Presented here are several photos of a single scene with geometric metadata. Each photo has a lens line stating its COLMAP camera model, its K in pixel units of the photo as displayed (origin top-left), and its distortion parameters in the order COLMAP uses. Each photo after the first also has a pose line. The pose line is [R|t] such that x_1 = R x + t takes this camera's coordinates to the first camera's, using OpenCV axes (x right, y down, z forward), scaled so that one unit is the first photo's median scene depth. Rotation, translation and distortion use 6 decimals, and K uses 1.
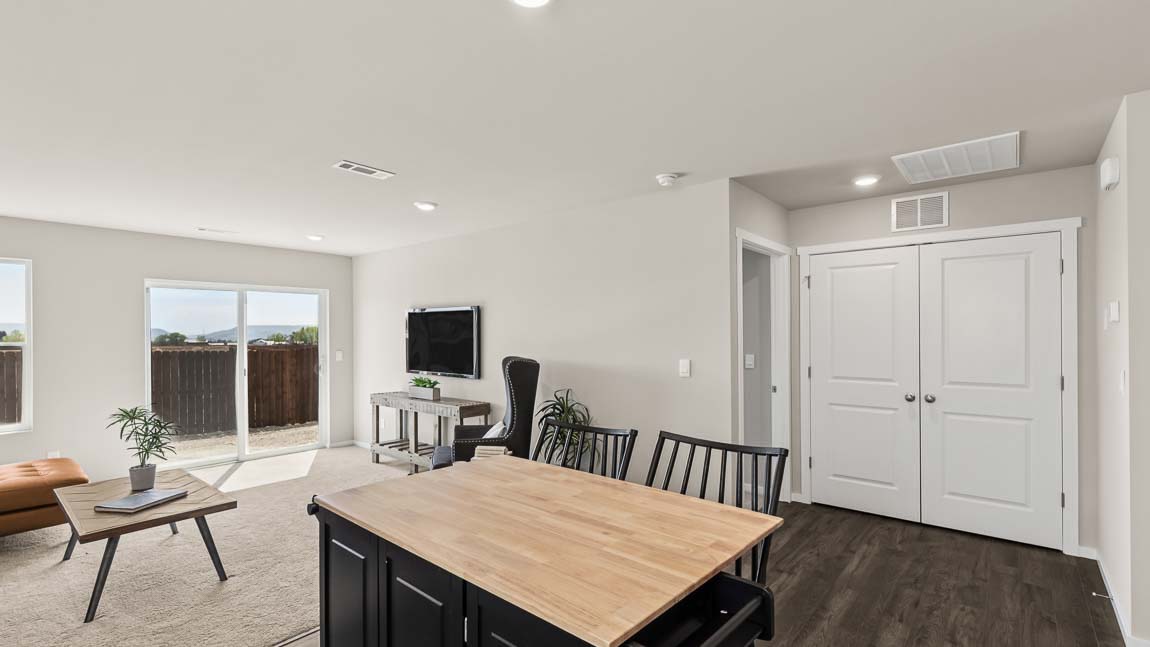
lens RADIAL K [[530.5, 0, 570.7], [0, 530.5, 328.1], [0, 0, 1]] dist [0.010832, -0.000597]
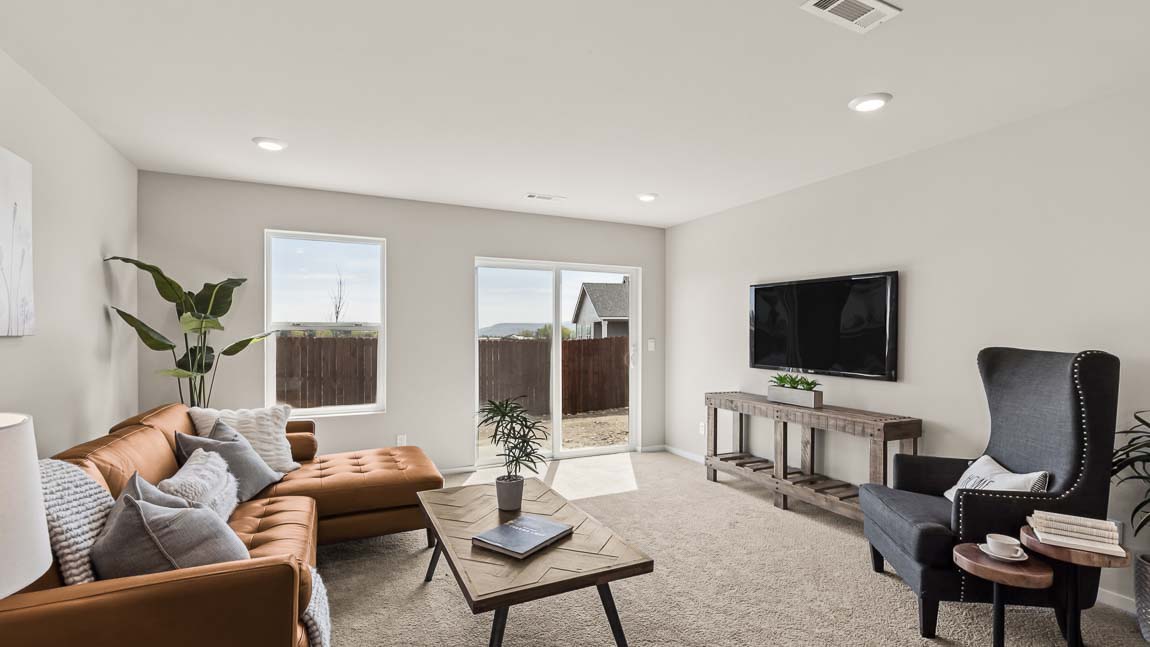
lens RADIAL K [[530.5, 0, 578.8], [0, 530.5, 325.7], [0, 0, 1]] dist [0.010832, -0.000597]
pose [[0.917080, 0.004897, -0.398673, -0.260727], [-0.004656, 0.999988, 0.001572, 0.026140], [0.398676, 0.000415, 0.917092, 0.221467]]
